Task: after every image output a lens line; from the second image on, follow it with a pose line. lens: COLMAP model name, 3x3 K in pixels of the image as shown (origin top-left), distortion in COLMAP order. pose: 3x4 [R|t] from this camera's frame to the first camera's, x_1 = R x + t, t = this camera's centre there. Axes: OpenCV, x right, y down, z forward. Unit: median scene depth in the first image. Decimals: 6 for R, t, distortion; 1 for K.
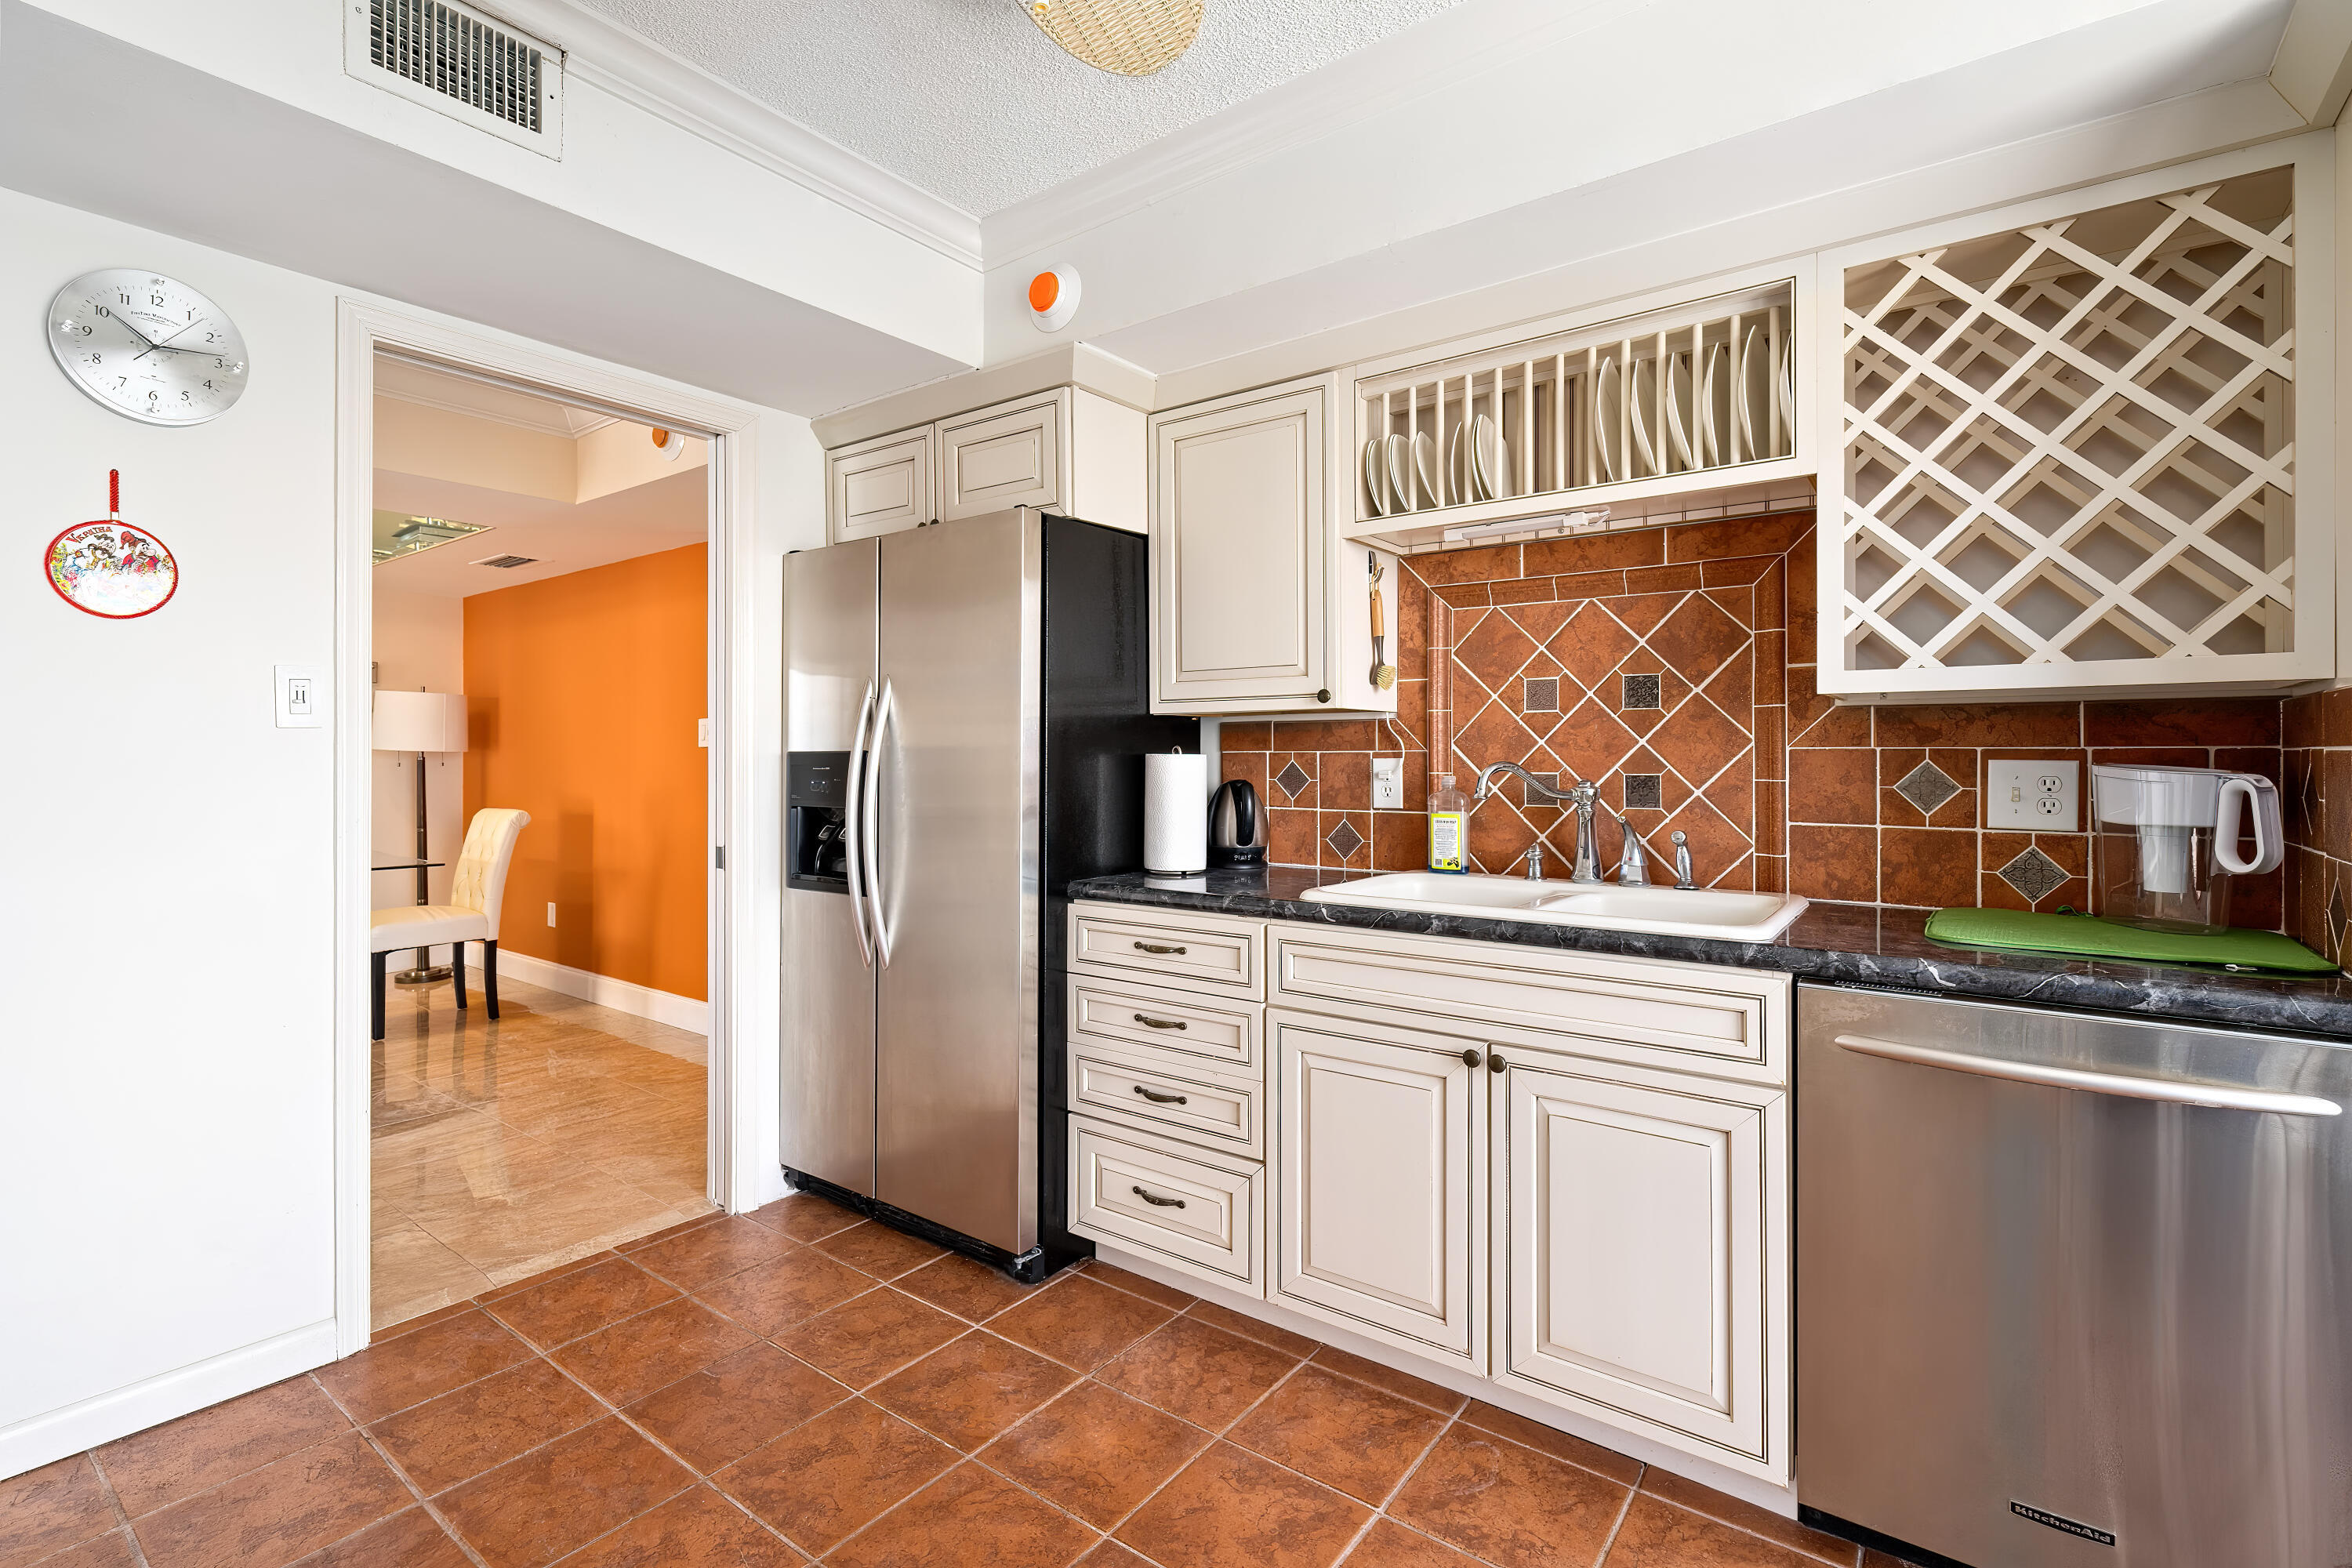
lens RADIAL K [[1075.5, 0, 1160.1], [0, 1075.5, 762.5], [0, 0, 1]] dist [-0.005023, 0.000125]
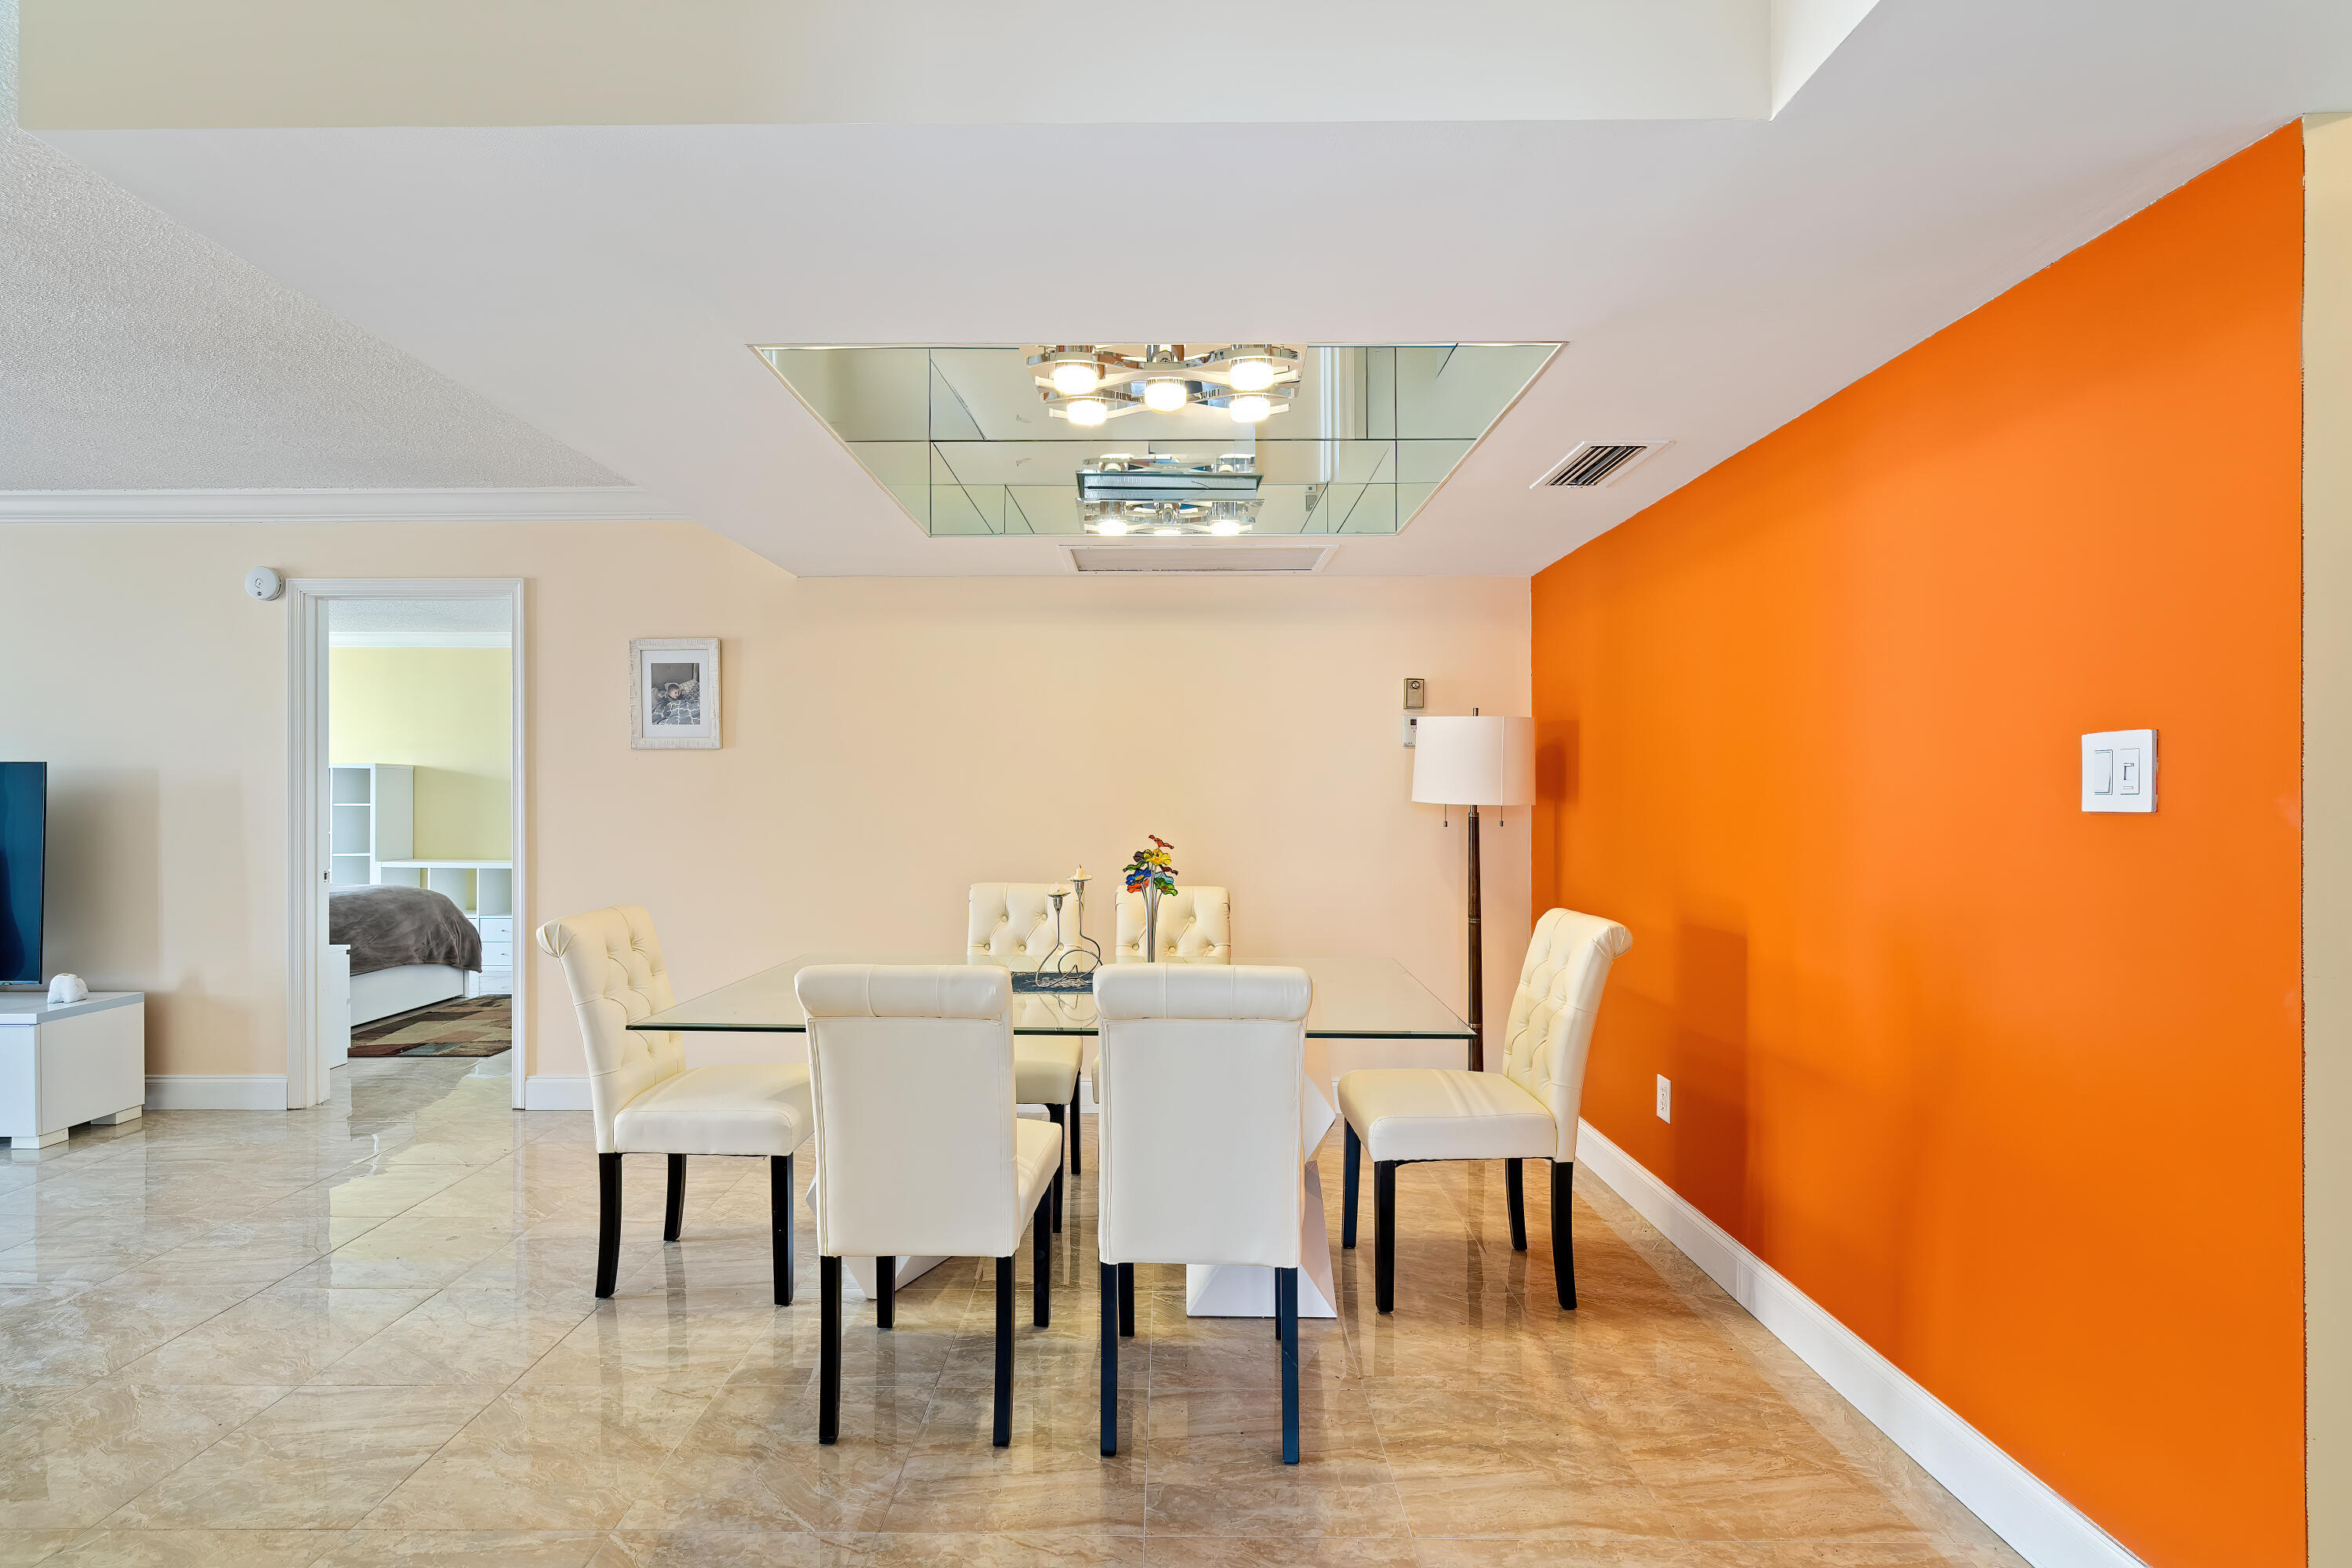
lens RADIAL K [[1075.5, 0, 1156.5], [0, 1075.5, 791.7], [0, 0, 1]] dist [-0.005023, 0.000125]
pose [[0.596339, -0.001601, -0.802731, -0.282867], [-0.002013, 0.999992, -0.003491, -0.017065], [0.802731, 0.003698, 0.596330, 0.466039]]
